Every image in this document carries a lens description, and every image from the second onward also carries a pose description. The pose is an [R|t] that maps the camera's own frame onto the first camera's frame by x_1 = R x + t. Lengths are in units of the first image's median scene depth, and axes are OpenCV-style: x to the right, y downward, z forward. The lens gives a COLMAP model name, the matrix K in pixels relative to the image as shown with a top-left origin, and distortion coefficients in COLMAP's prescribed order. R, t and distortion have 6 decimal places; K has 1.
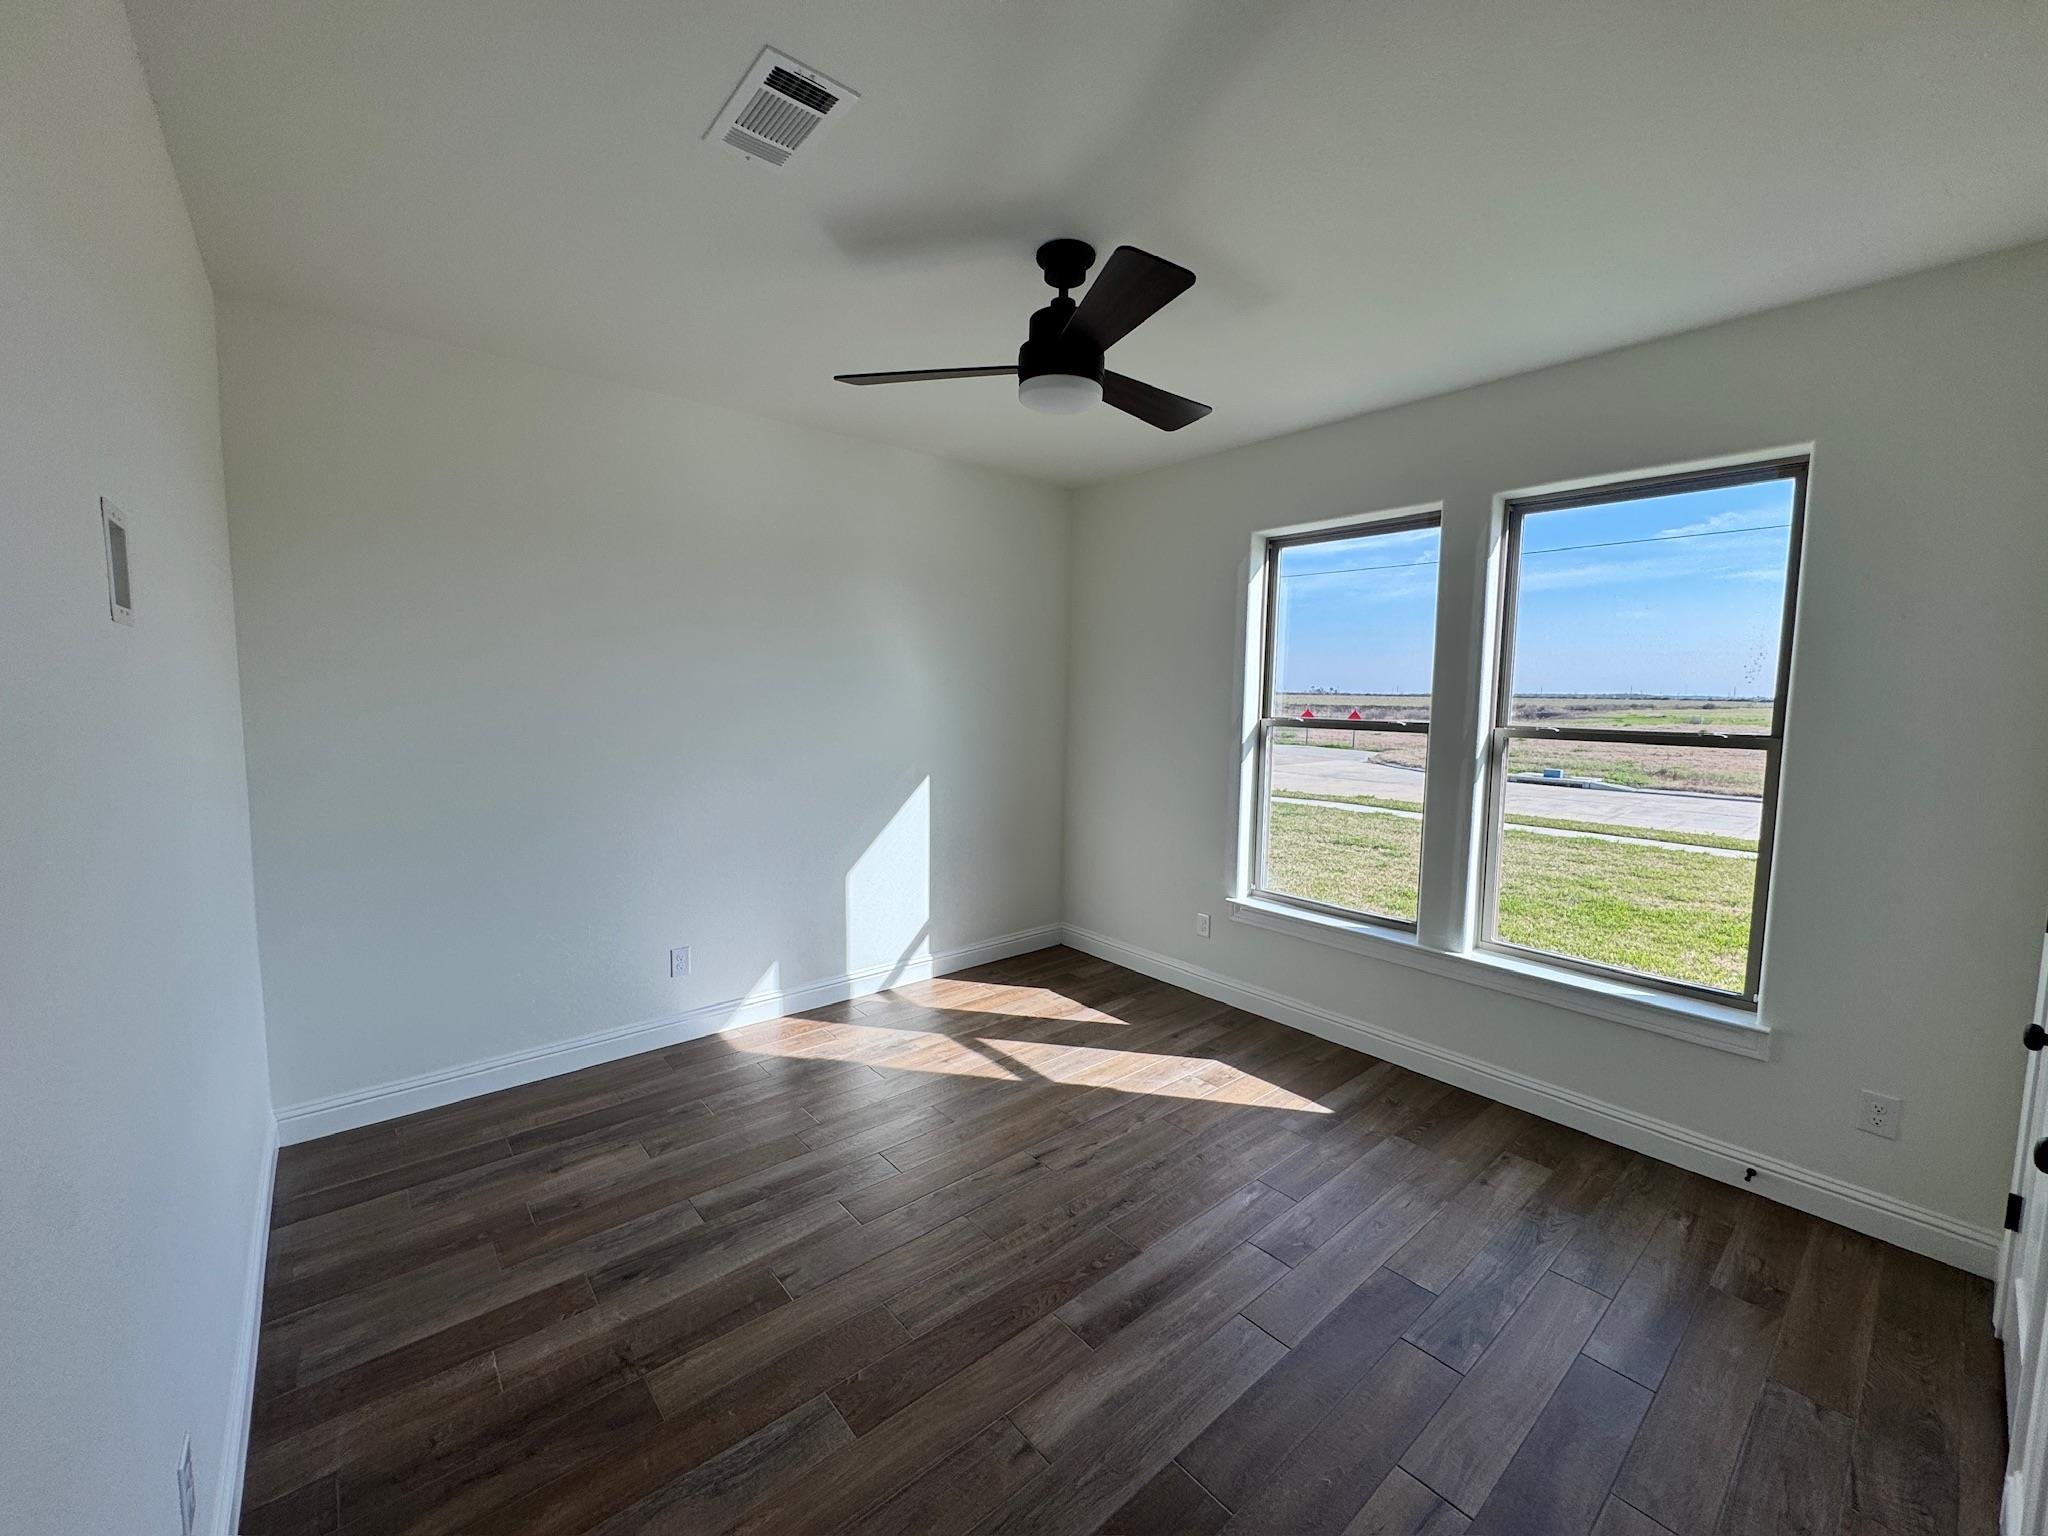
lens RADIAL K [[815.8, 0, 1023.6], [0, 815.8, 765.7], [0, 0, 1]] dist [-0.005397, 0.000933]
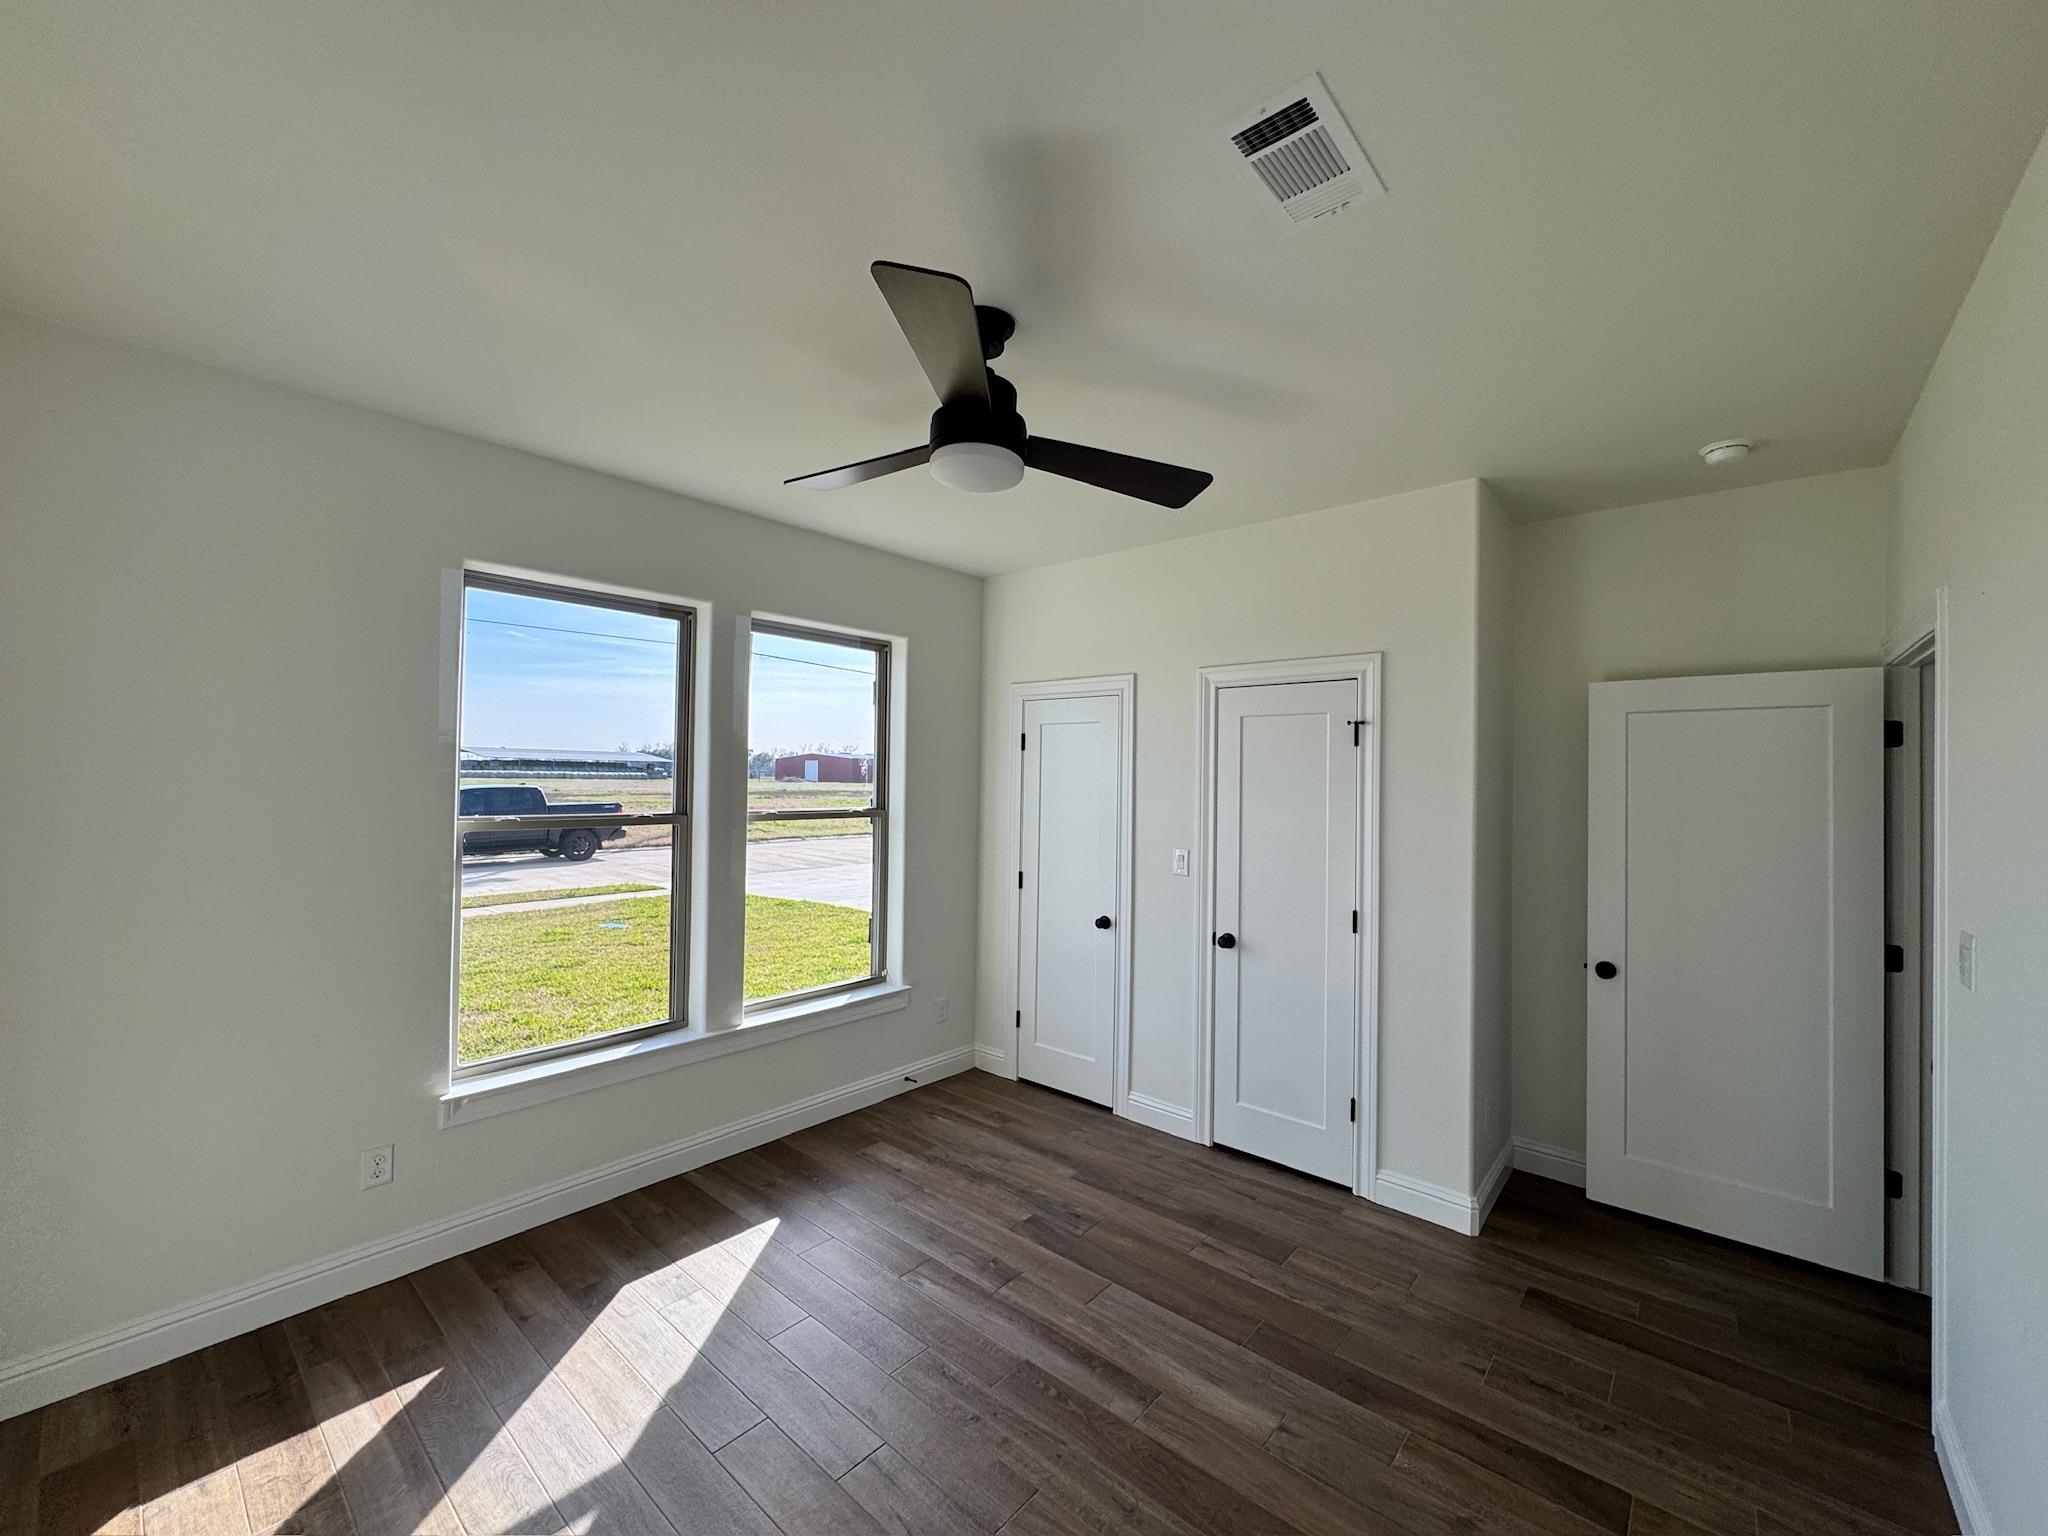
lens RADIAL K [[815.8, 0, 1023.6], [0, 815.8, 765.7], [0, 0, 1]] dist [-0.005397, 0.000933]
pose [[-0.165911, 0.010374, 0.986086, -0.748627], [0.075981, 0.997107, 0.002294, -0.106305], [-0.983209, 0.075305, -0.166219, 1.006472]]
